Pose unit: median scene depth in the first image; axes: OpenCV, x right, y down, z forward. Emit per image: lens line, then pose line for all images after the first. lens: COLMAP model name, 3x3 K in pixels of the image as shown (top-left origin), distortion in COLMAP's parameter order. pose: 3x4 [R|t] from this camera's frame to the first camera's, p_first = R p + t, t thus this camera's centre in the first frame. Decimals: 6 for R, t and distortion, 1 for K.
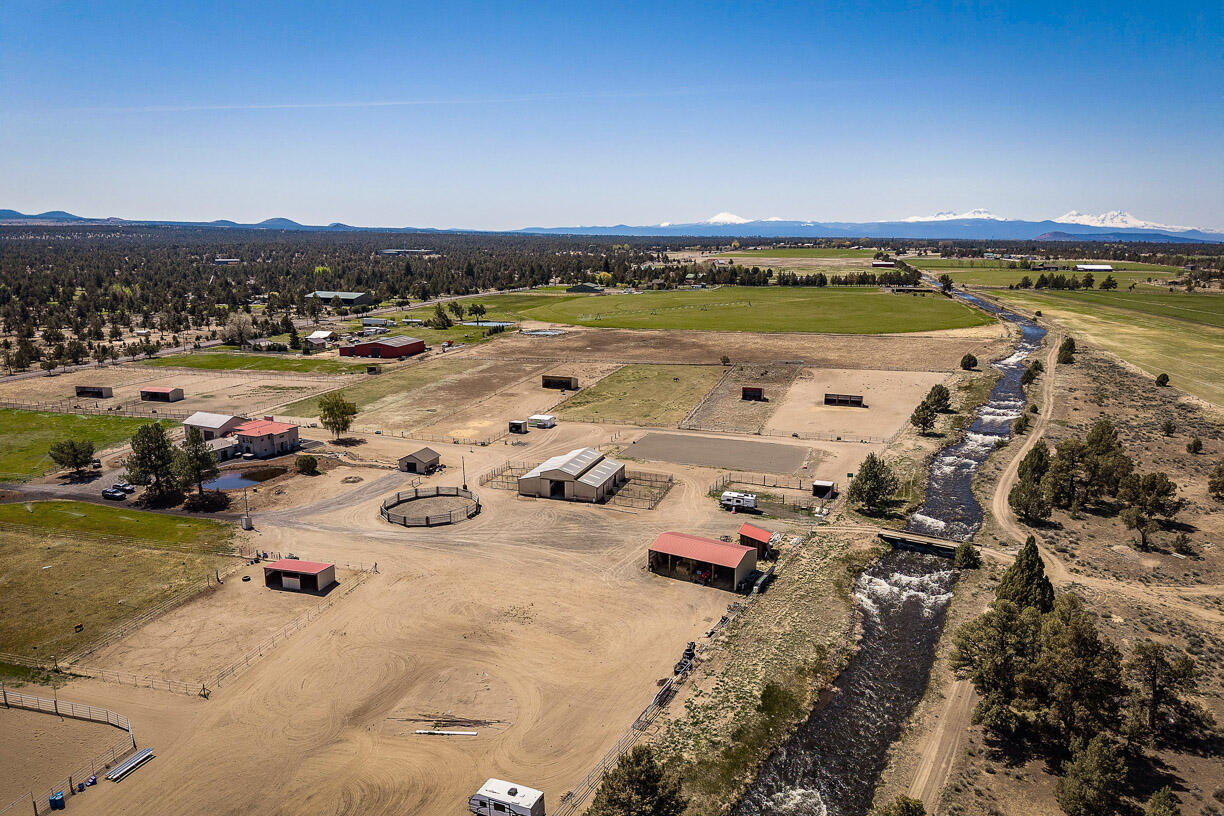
lens RADIAL K [[833.7, 0, 633.1], [0, 833.7, 407.2], [0, 0, 1]] dist [0.006751, 0.001921]
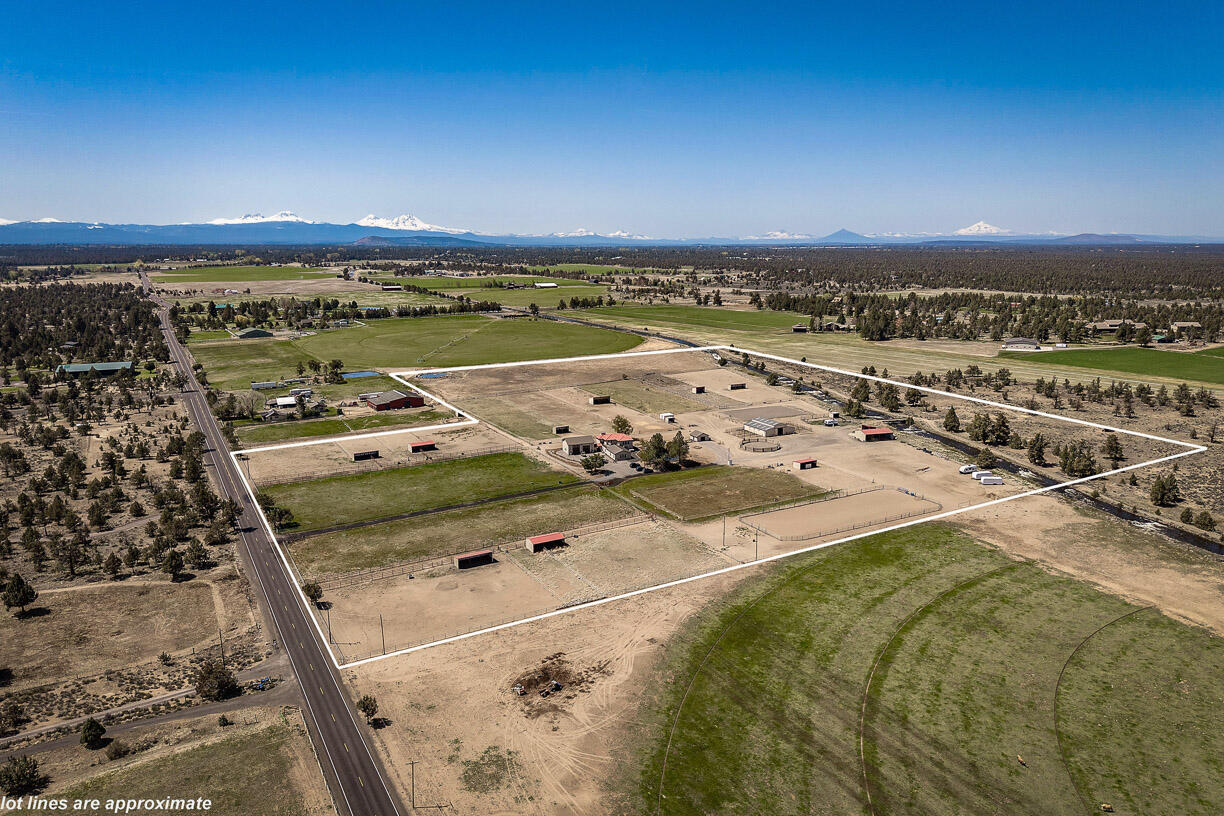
lens RADIAL K [[857.4, 0, 610.1], [0, 857.4, 408.4], [0, 0, 1]] dist [0.050037, -0.065361]
pose [[0.708263, -0.149722, 0.689889, -0.529724], [0.149594, 0.986889, 0.060599, -0.047962], [-0.689916, 0.060283, 0.721375, -0.120031]]
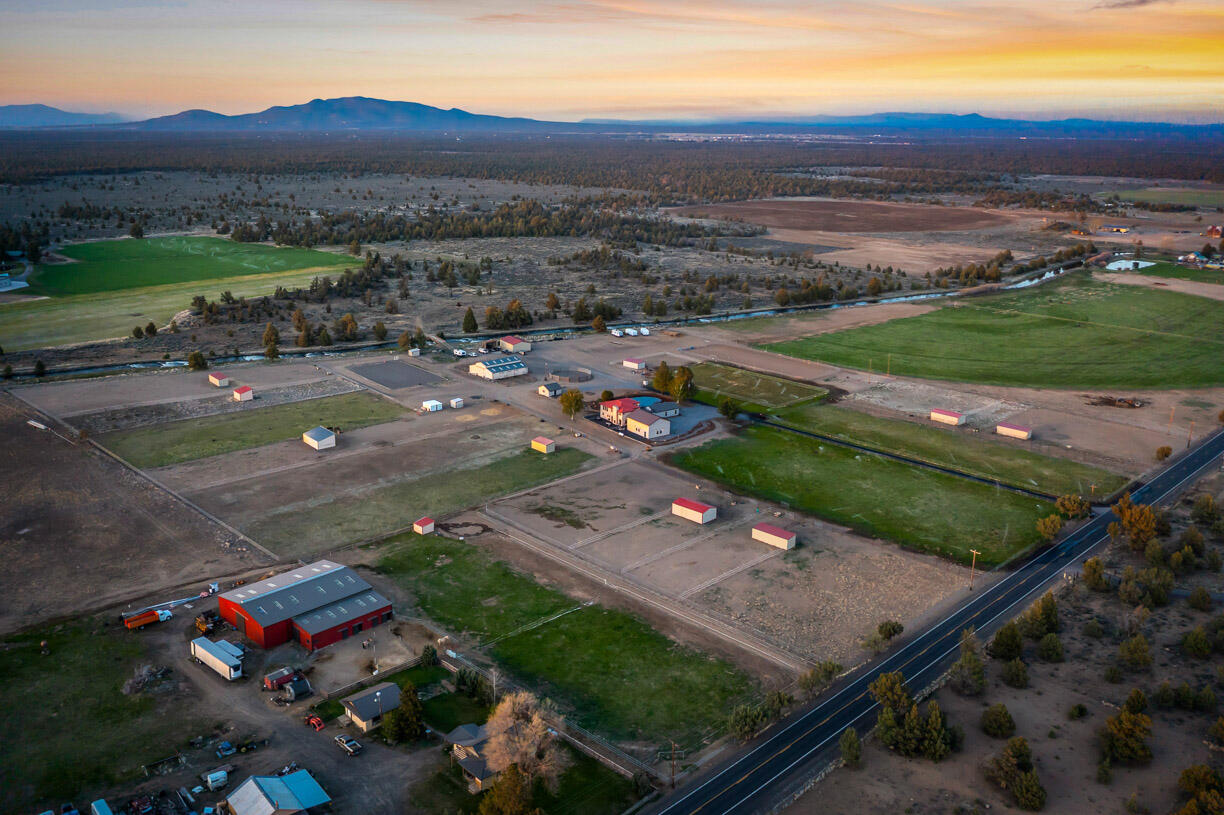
lens RADIAL K [[987.4, 0, 607.5], [0, 987.4, 405.4], [0, 0, 1]] dist [-0.011202, -0.010168]
pose [[-0.877102, -0.136777, 0.460418, -0.364709], [0.085866, 0.898500, 0.430494, -0.218345], [-0.472567, 0.417121, -0.776331, 0.704962]]
